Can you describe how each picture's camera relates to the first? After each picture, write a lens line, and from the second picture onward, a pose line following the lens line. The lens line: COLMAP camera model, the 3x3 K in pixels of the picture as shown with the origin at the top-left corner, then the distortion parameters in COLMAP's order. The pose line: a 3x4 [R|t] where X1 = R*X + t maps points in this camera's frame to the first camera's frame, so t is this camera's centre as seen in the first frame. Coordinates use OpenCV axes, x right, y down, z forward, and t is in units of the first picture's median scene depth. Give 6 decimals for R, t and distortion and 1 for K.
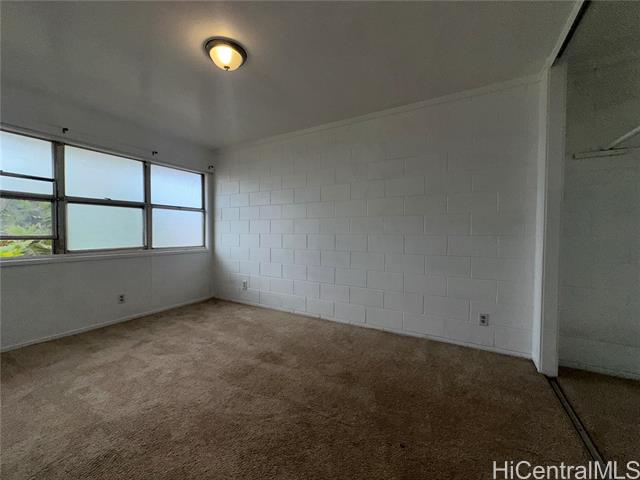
lens RADIAL K [[255.3, 0, 320.0], [0, 255.3, 240.0], [0, 0, 1]] dist [-0.002518, 0.000623]
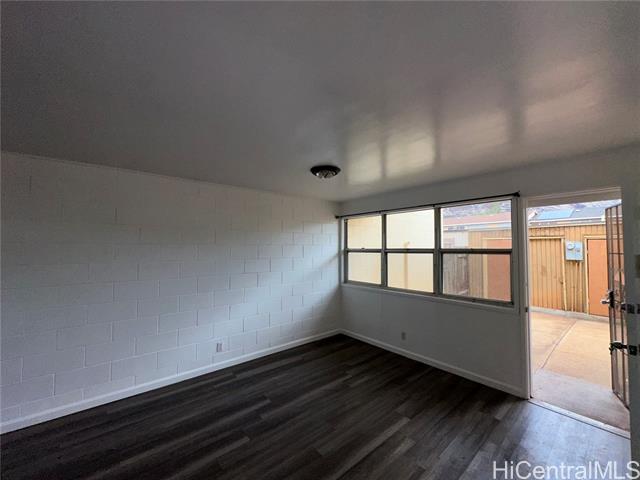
lens RADIAL K [[255.8, 0, 320.0], [0, 255.8, 240.0], [0, 0, 1]] dist [0.000521, 0.000128]
pose [[-0.343104, -0.070973, -0.936612, 0.734323], [-0.064216, 0.996581, -0.051993, -0.132363], [0.937100, 0.042306, -0.346488, 1.468245]]
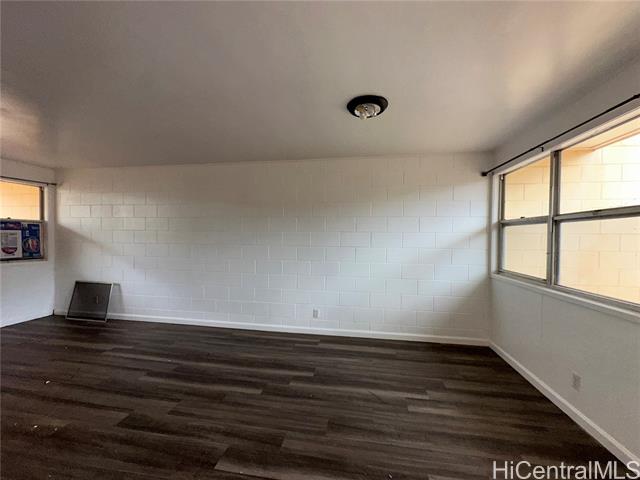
lens RADIAL K [[255.3, 0, 320.0], [0, 255.3, 240.0], [0, 0, 1]] dist [-0.002518, 0.000623]
pose [[-0.934341, -0.044459, -0.353597, 0.150776], [-0.066347, 0.996542, 0.050015, -0.093071], [0.350151, 0.070192, -0.934060, 1.824401]]
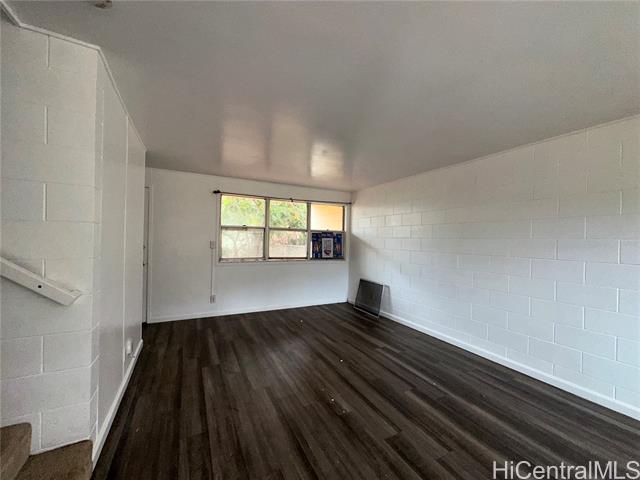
lens RADIAL K [[255.3, 0, 320.0], [0, 255.3, 240.0], [0, 0, 1]] dist [-0.002518, 0.000623]
pose [[-0.843083, -0.058614, 0.534580, 0.220421], [-0.026678, 0.997377, 0.067284, -0.083388], [-0.537122, 0.042465, -0.842435, 1.655629]]
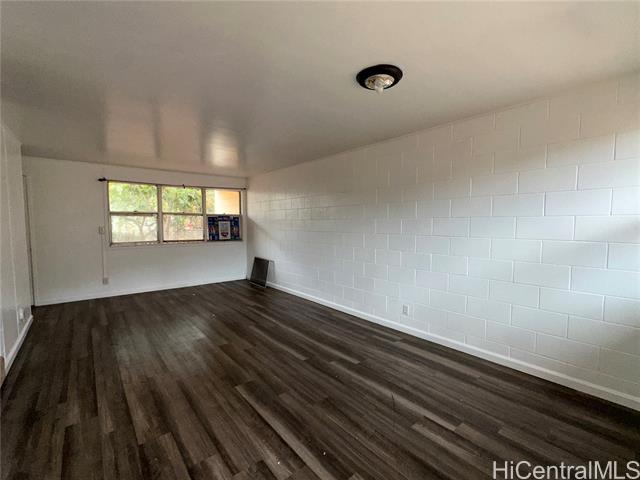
lens RADIAL K [[287.5, 0, 320.0], [0, 287.5, 240.0], [0, 0, 1]] dist [-0.001527, -0.000633]
pose [[-0.937131, -0.059703, 0.343833, -0.390470], [-0.017978, 0.992208, 0.123287, -0.125246], [-0.348514, 0.109354, -0.930903, 1.954039]]
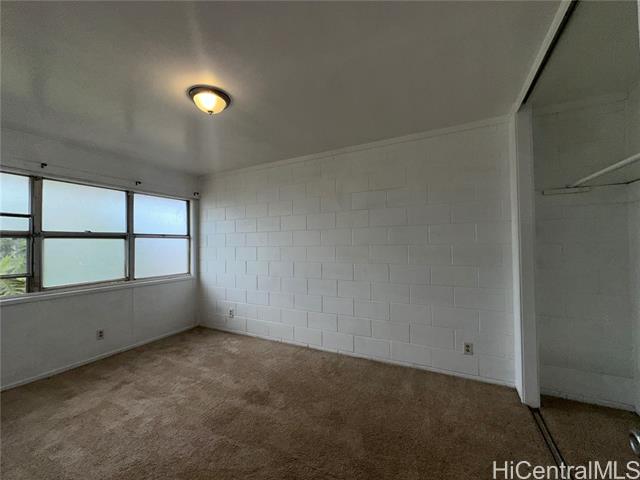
lens RADIAL K [[255.3, 0, 320.0], [0, 255.3, 240.0], [0, 0, 1]] dist [-0.002518, 0.000623]
pose [[0.998907, -0.017548, 0.043322, 0.013150], [0.019501, 0.998793, -0.045075, -0.077745], [-0.042478, 0.045870, 0.998044, -0.010054]]
